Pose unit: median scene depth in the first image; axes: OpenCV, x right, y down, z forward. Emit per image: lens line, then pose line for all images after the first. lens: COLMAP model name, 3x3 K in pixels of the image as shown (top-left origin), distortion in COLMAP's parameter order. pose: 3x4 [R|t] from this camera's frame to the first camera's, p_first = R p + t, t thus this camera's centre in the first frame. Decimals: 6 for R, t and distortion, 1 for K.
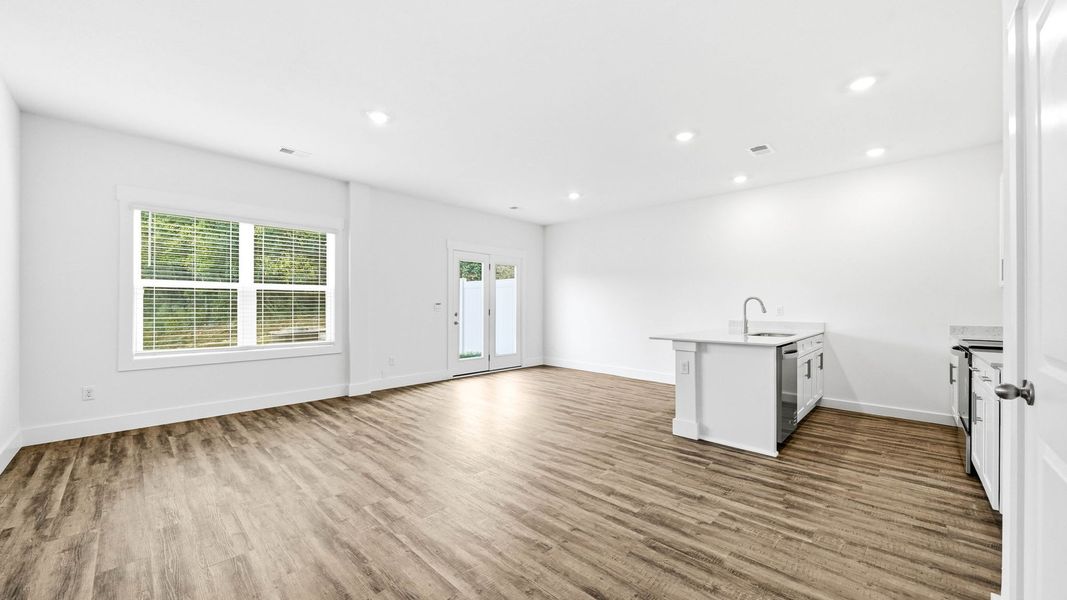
lens RADIAL K [[394.7, 0, 538.7], [0, 394.7, 299.1], [0, 0, 1]] dist [-0.001565, -0.000207]
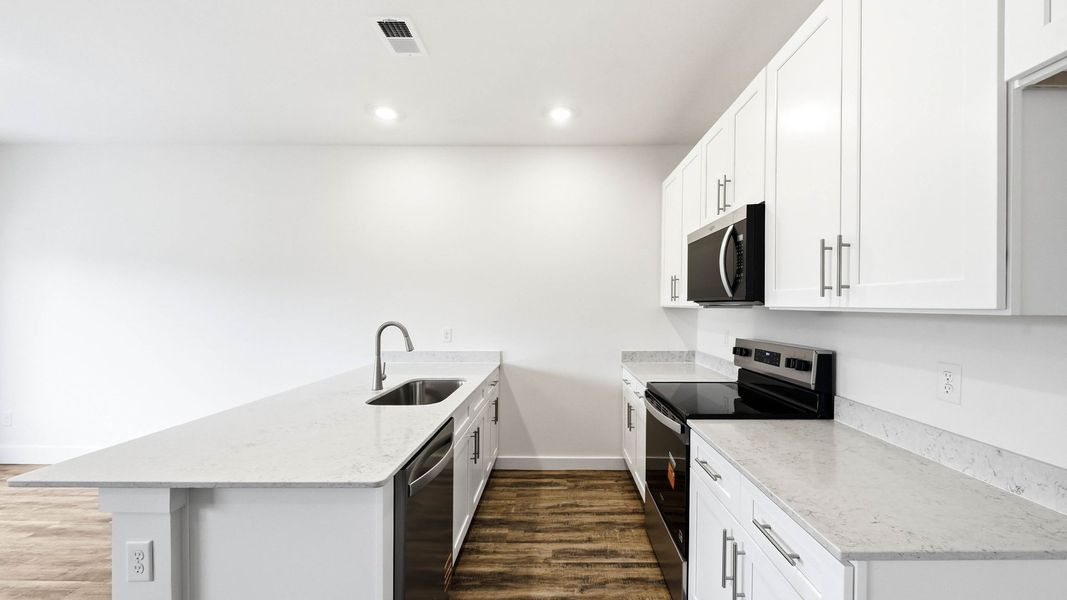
lens RADIAL K [[416.0, 0, 534.7], [0, 416.0, 303.6], [0, 0, 1]] dist [-0.001929, -0.000178]
pose [[0.767306, 0.000893, 0.641281, 0.391025], [-0.012524, 0.999829, 0.013593, -0.048870], [-0.641159, -0.018462, 0.767186, 0.522354]]
